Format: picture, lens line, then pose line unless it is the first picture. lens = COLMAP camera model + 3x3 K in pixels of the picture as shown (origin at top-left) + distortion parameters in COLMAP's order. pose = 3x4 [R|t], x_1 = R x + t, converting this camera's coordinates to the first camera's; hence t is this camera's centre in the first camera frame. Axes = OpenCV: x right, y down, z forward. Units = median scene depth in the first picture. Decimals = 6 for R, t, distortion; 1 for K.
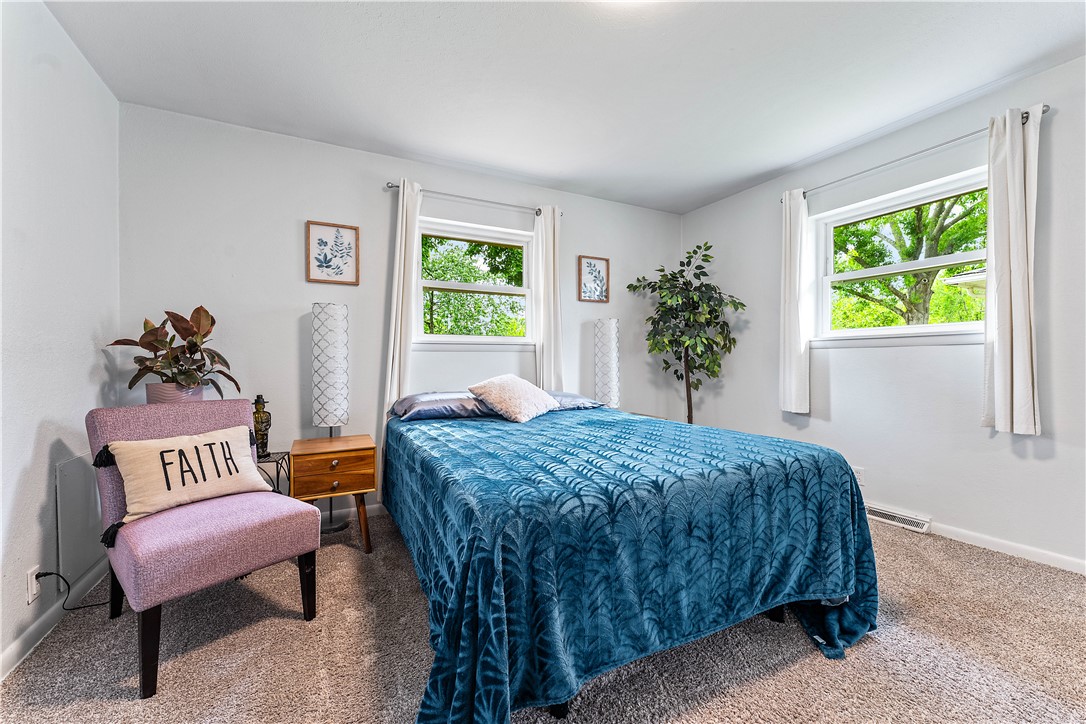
lens RADIAL K [[439.0, 0, 516.0], [0, 439.0, 365.8], [0, 0, 1]] dist [0.000195, 0.000037]
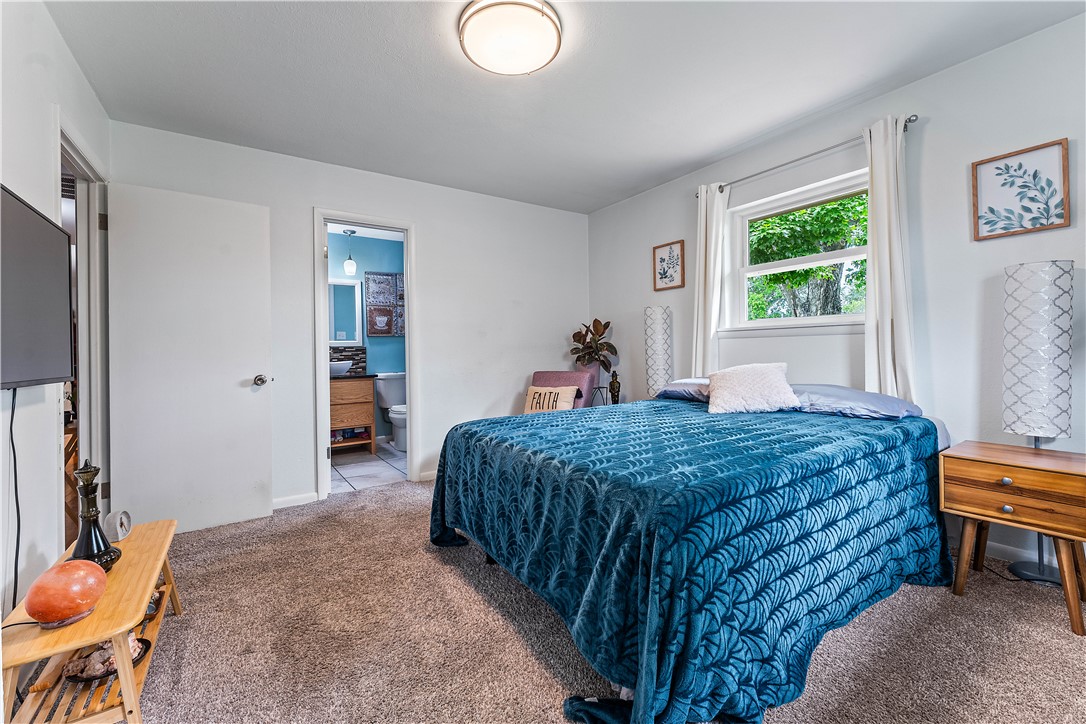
lens RADIAL K [[439.0, 0, 544.4], [0, 439.0, 354.2], [0, 0, 1]] dist [0.000195, 0.000037]
pose [[0.132299, 0.013258, -0.991121, 0.772142], [0.009954, 0.999842, 0.014704, -0.015595], [0.991160, -0.011811, 0.132147, 0.426807]]
